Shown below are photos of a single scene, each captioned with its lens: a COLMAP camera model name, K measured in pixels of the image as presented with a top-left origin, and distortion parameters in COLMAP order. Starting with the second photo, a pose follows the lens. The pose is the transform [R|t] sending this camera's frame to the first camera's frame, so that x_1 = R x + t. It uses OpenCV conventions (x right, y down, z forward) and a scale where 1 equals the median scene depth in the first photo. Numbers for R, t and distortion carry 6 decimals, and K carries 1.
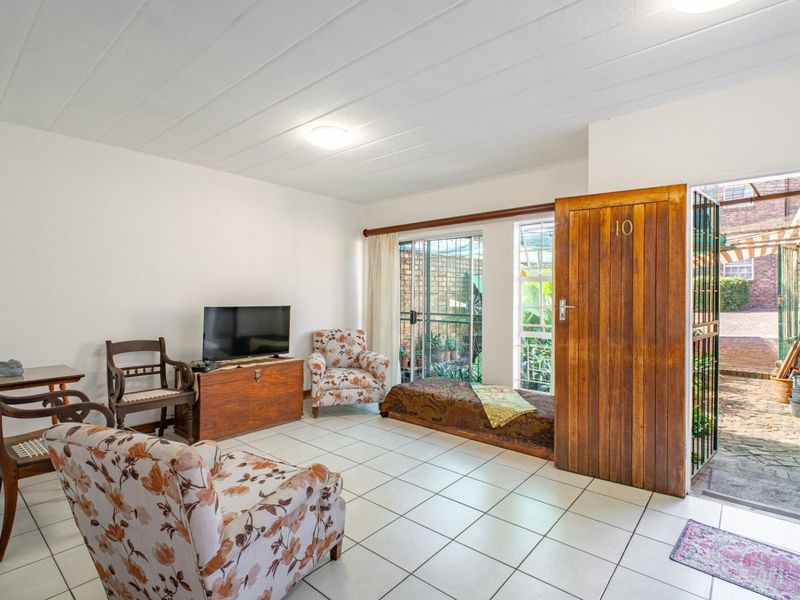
lens RADIAL K [[411.1, 0, 397.2], [0, 411.1, 297.7], [0, 0, 1]] dist [0.006309, -0.000212]
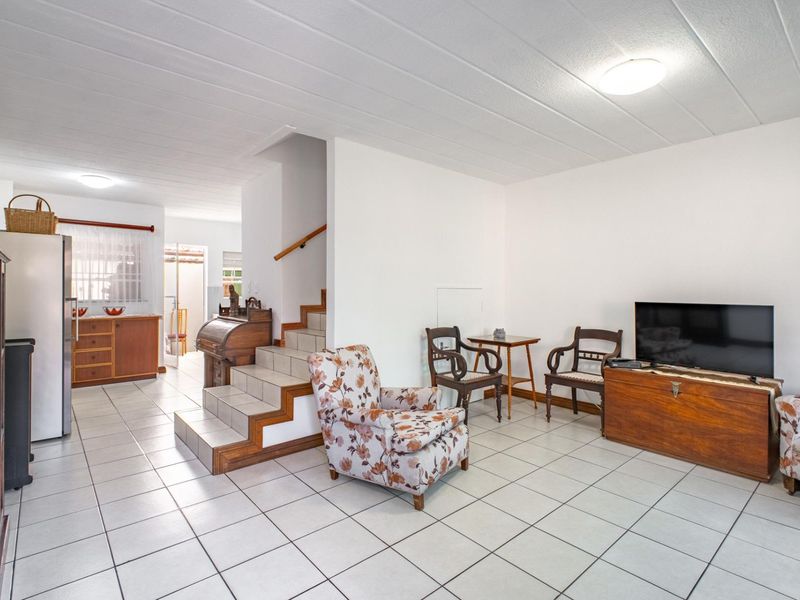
lens RADIAL K [[411.1, 0, 396.0], [0, 411.1, 293.4], [0, 0, 1]] dist [0.006309, -0.000212]
pose [[-0.156884, 0.004122, -0.987608, 0.584944], [-0.010625, 0.999926, 0.005861, 0.002701], [0.987560, 0.011412, -0.156829, 0.633804]]
